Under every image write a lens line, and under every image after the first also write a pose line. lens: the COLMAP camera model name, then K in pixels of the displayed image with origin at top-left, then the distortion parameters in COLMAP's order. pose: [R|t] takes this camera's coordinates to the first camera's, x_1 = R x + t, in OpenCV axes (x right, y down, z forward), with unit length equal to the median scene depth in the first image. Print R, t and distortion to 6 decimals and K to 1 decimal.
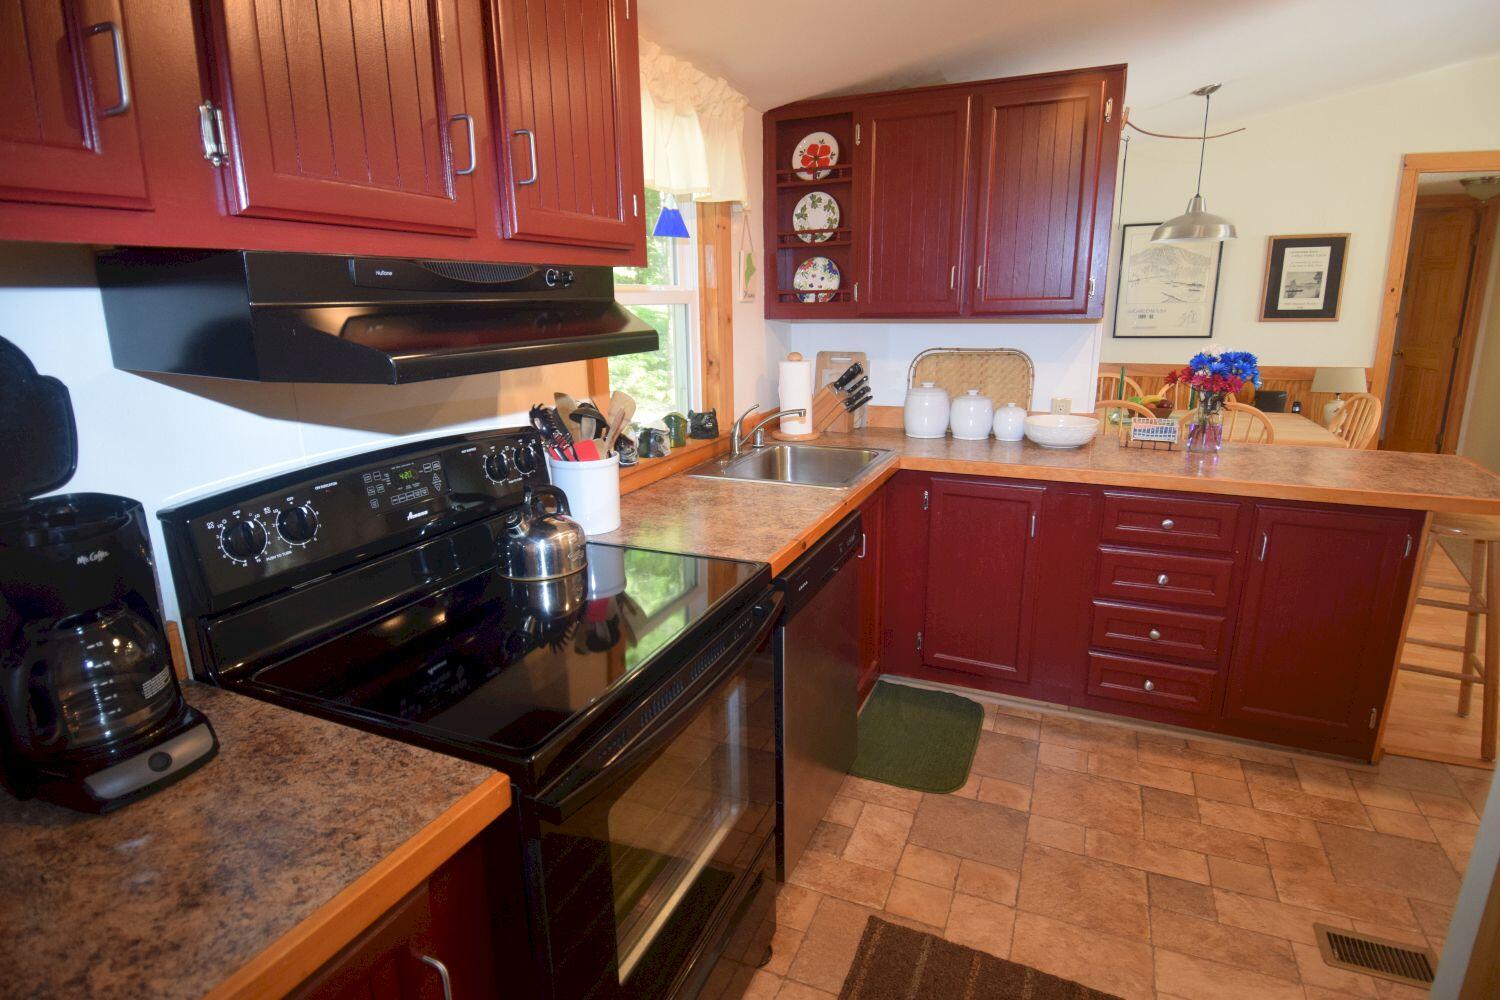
lens RADIAL K [[795.7, 0, 750.0], [0, 795.7, 500.0], [0, 0, 1]] dist [-0.001004, -0.001342]
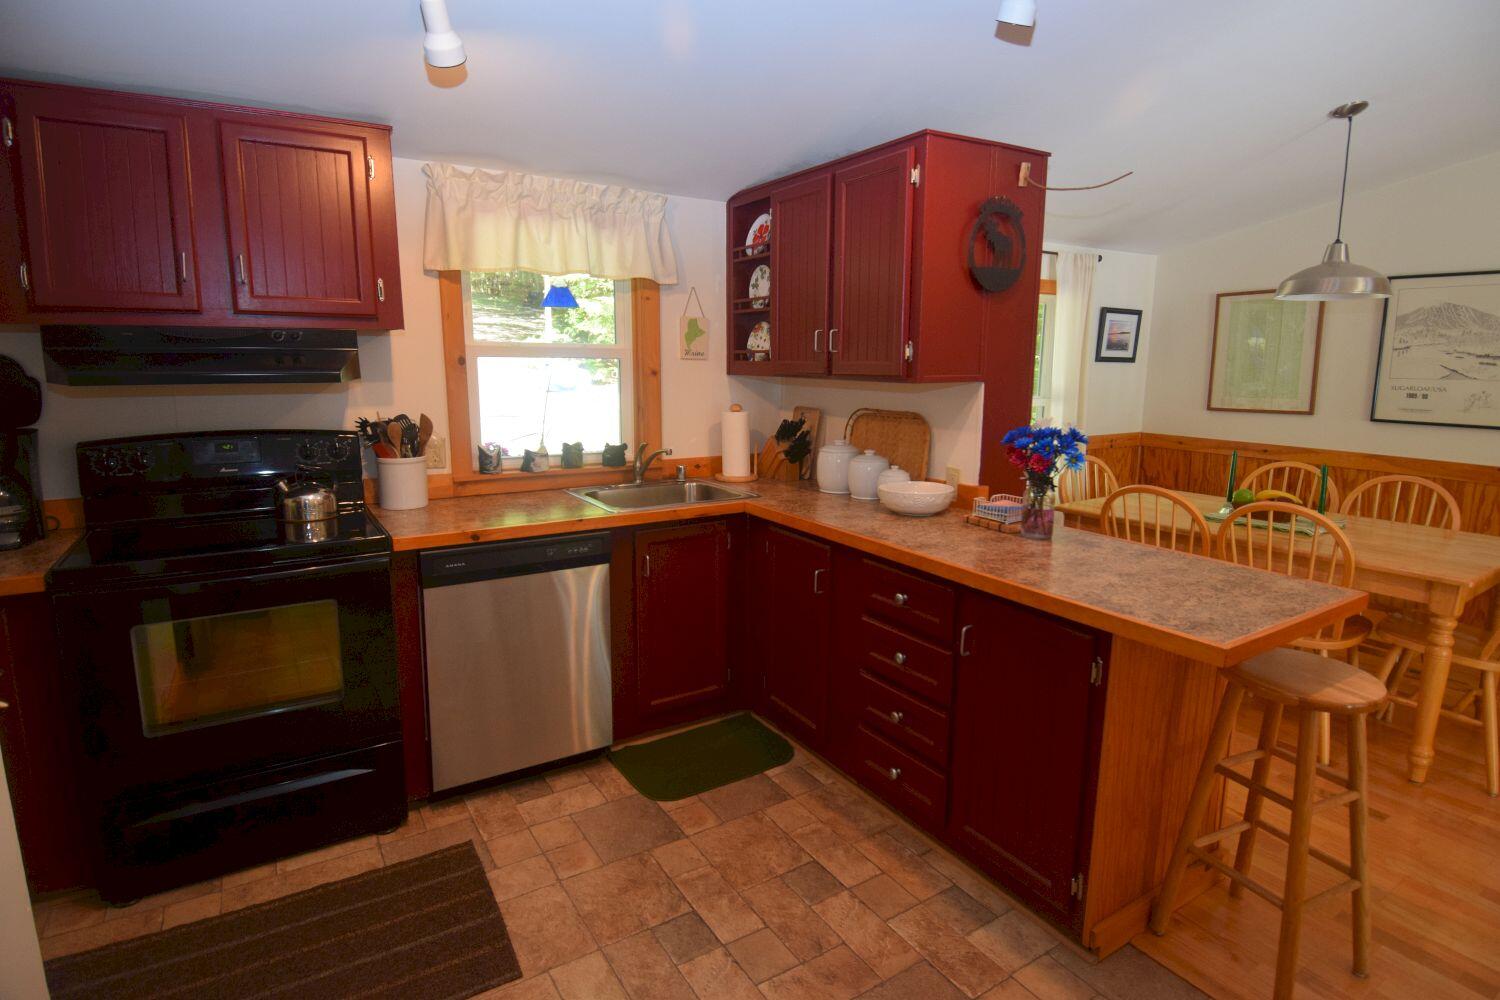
lens RADIAL K [[795.7, 0, 750.0], [0, 795.7, 500.0], [0, 0, 1]] dist [-0.001004, -0.001342]
pose [[0.823687, 0.120104, -0.554179, 0.727333], [-0.160802, 0.986666, -0.025169, -0.027520], [0.543767, 0.109844, 0.832017, 0.089588]]
